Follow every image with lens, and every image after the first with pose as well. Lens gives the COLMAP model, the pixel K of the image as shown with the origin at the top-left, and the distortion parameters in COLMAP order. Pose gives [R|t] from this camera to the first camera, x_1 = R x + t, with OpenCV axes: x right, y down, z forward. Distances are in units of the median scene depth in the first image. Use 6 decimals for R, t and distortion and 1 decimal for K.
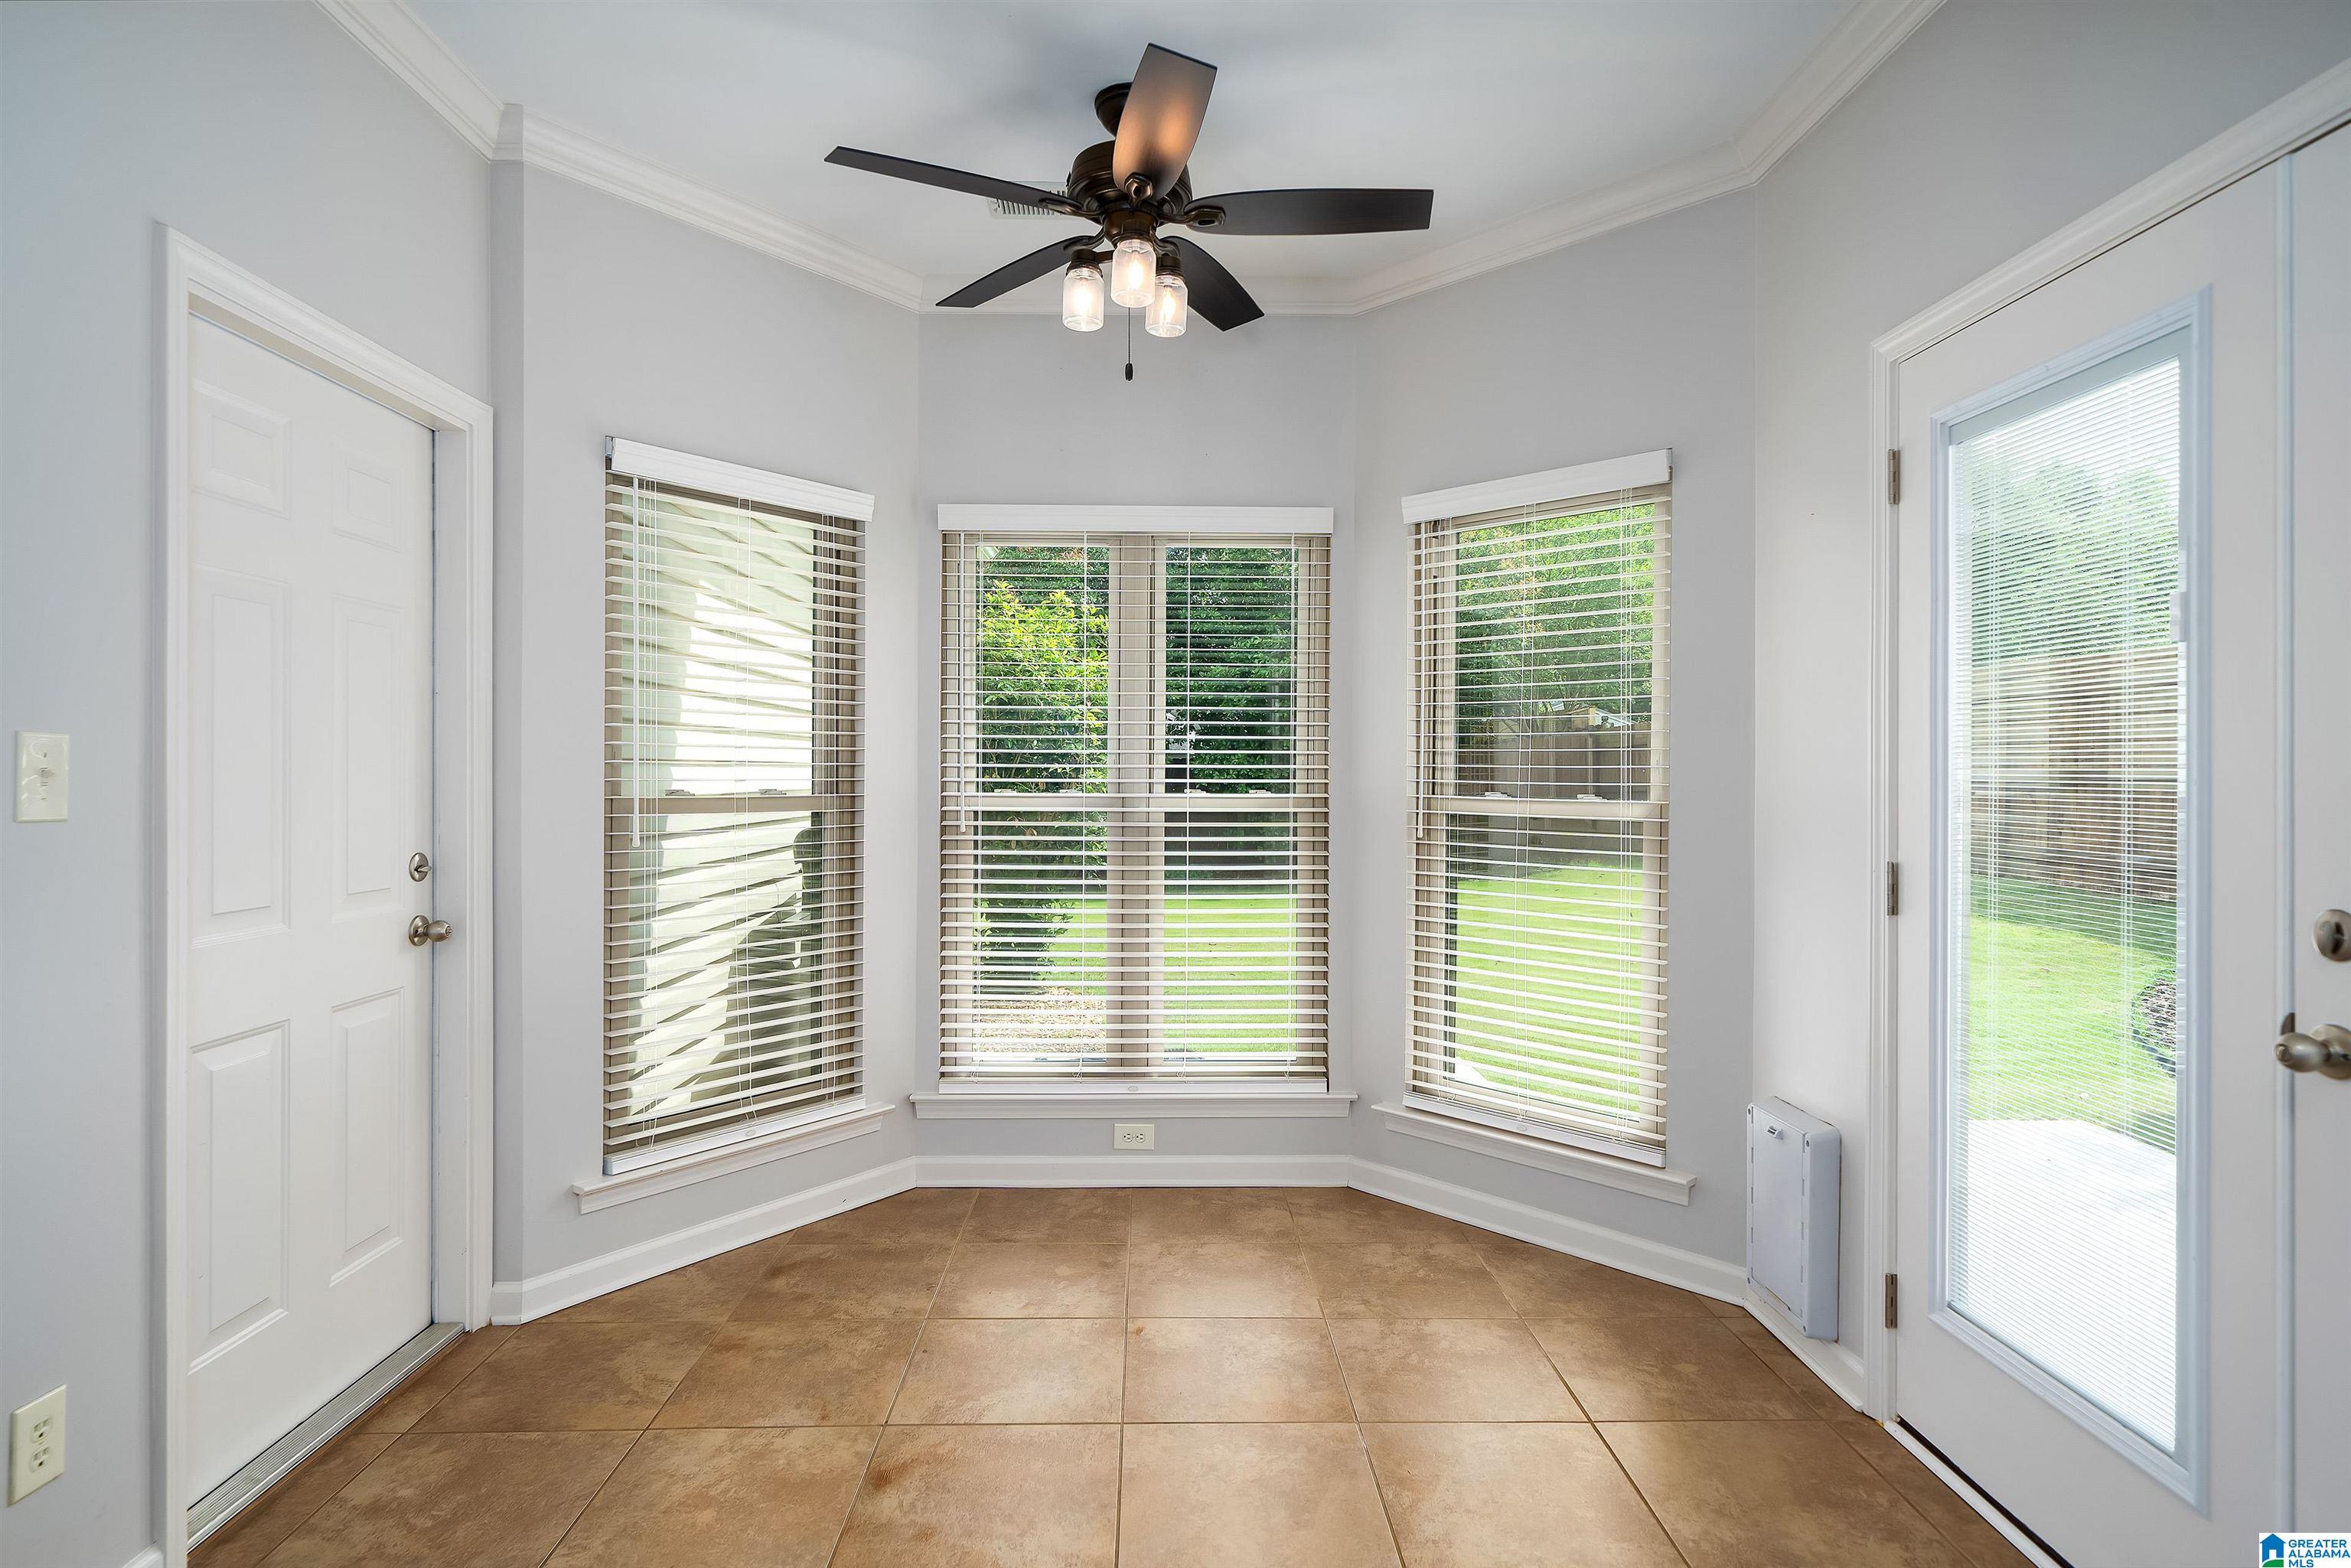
lens RADIAL K [[1221.3, 0, 1175.1], [0, 1221.3, 777.2], [0, 0, 1]] dist [0.001702, 0.000149]
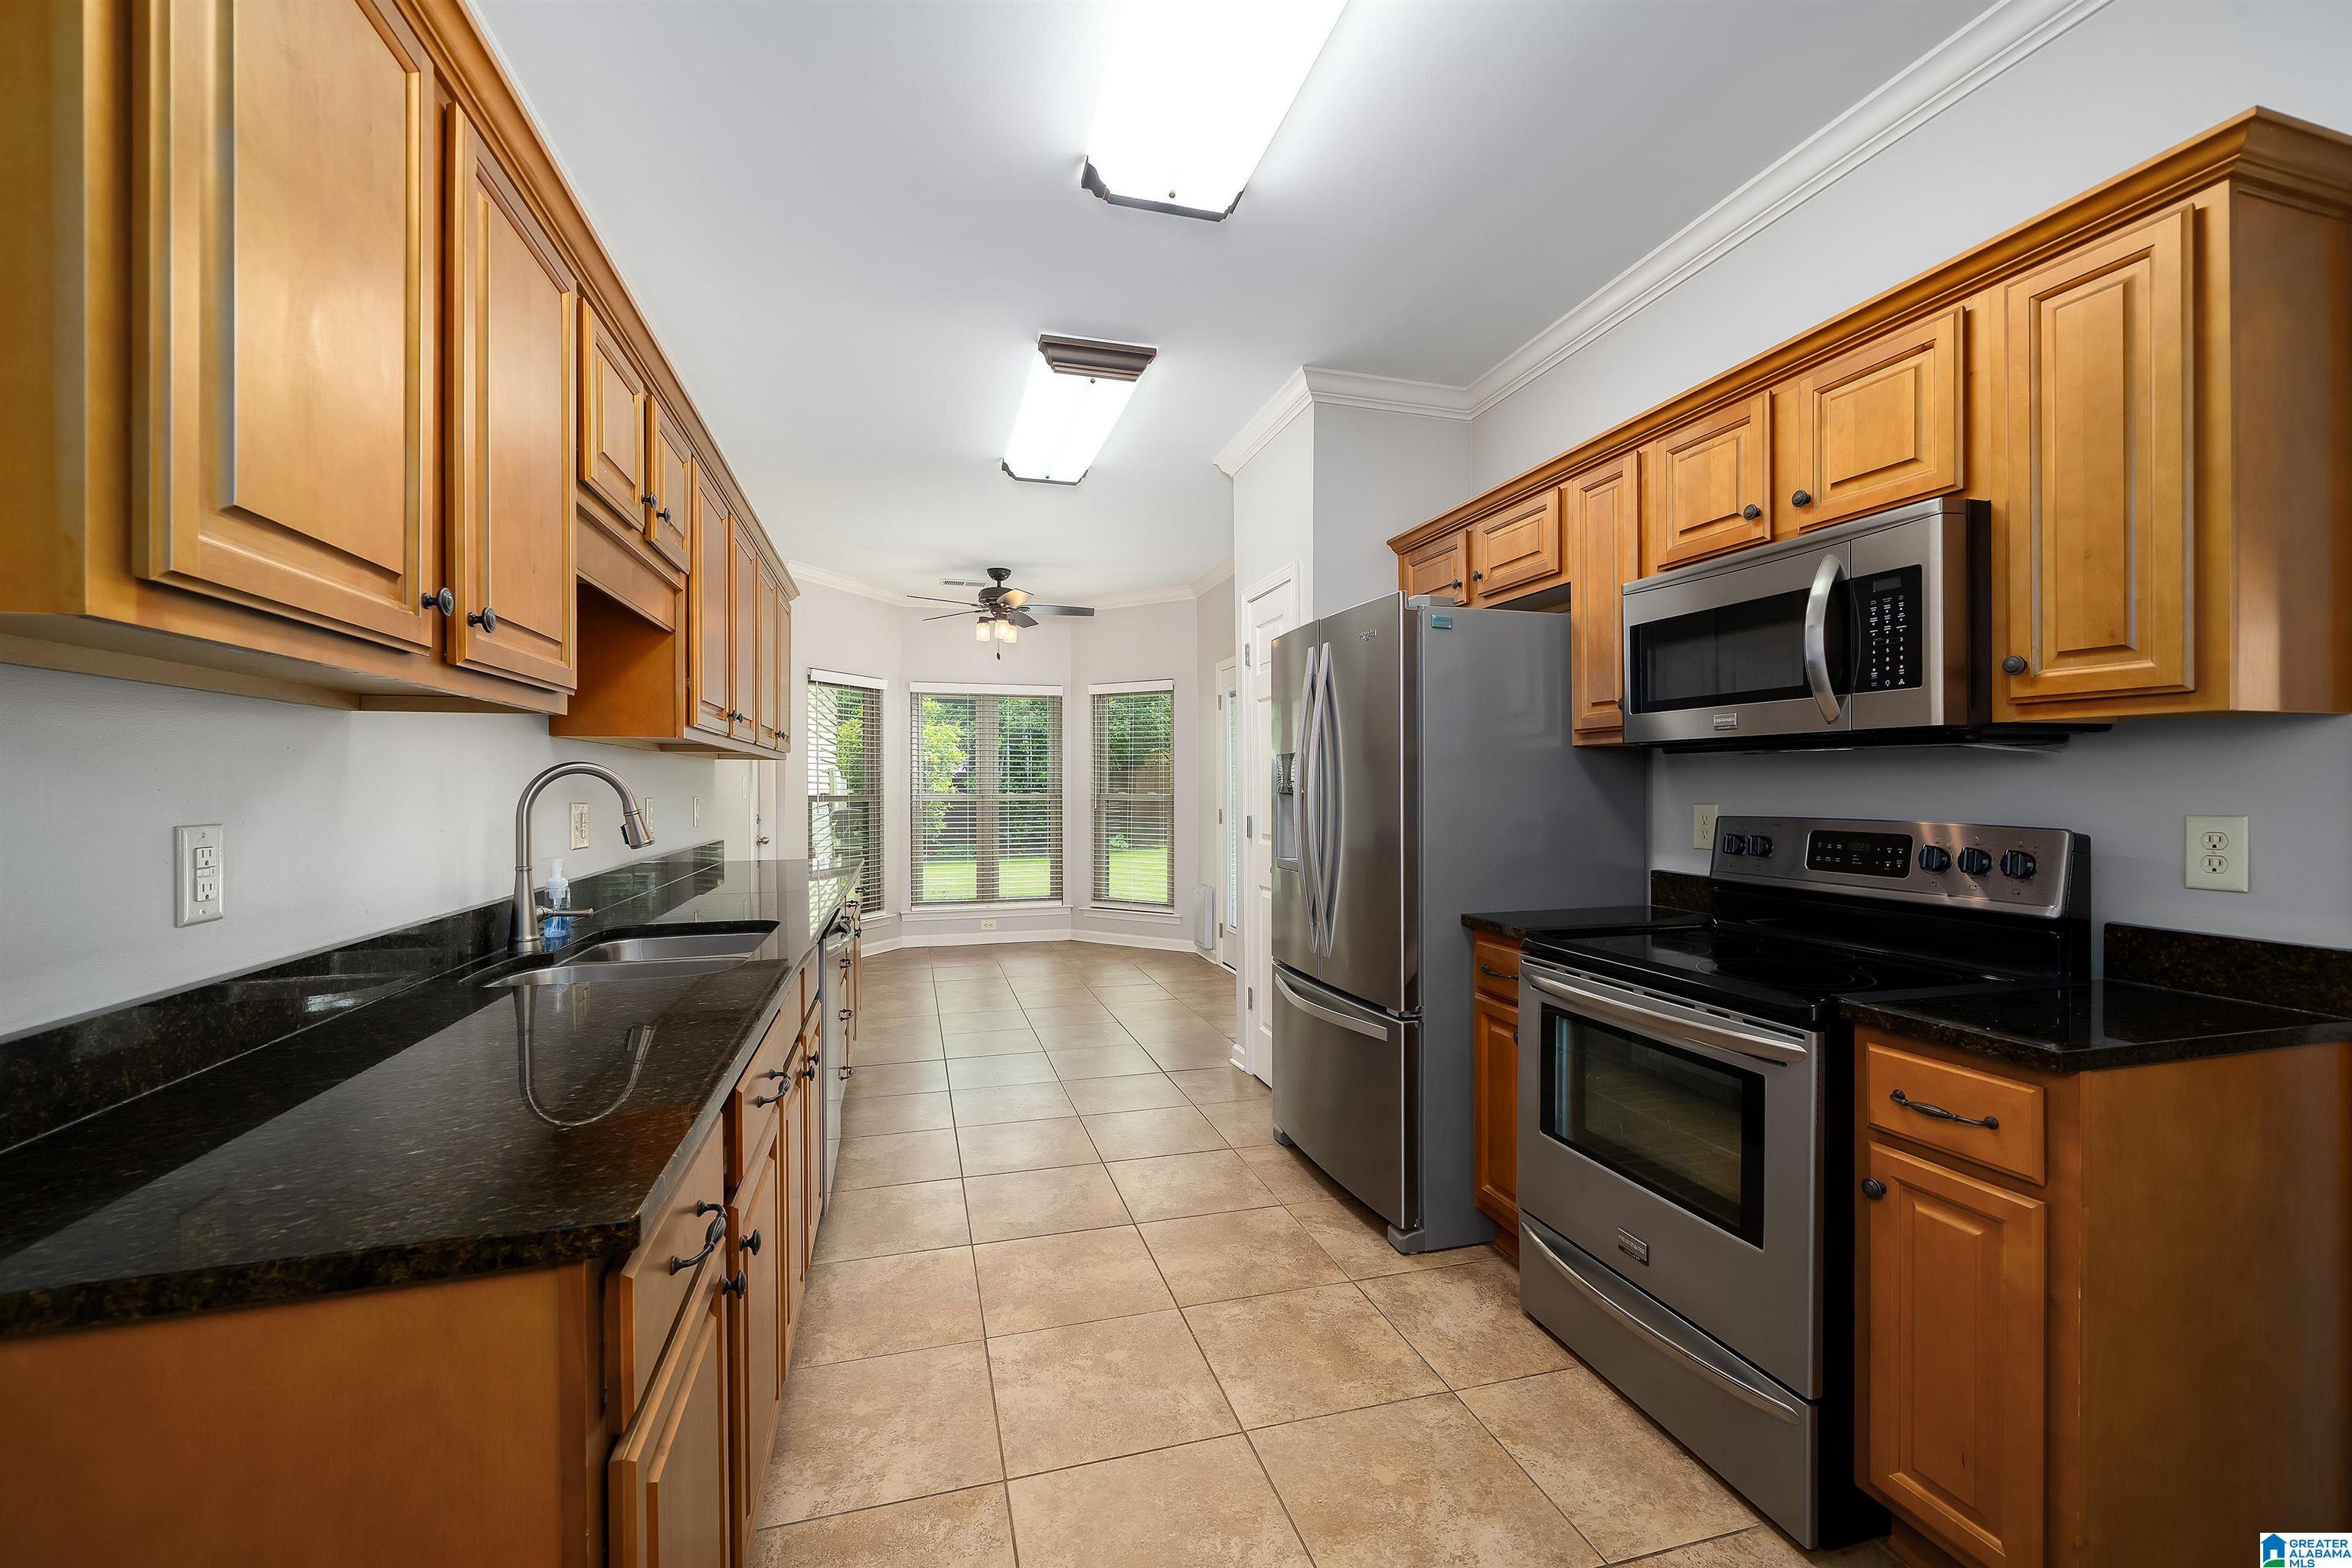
lens RADIAL K [[1013.5, 0, 1182.8], [0, 1013.5, 783.9], [0, 0, 1]] dist [0.023390, 0.000133]
pose [[0.967124, -0.000968, 0.254304, -0.193805], [0.001166, 0.999999, -0.000631, -0.005453], [-0.254303, 0.000907, 0.967124, -1.293608]]
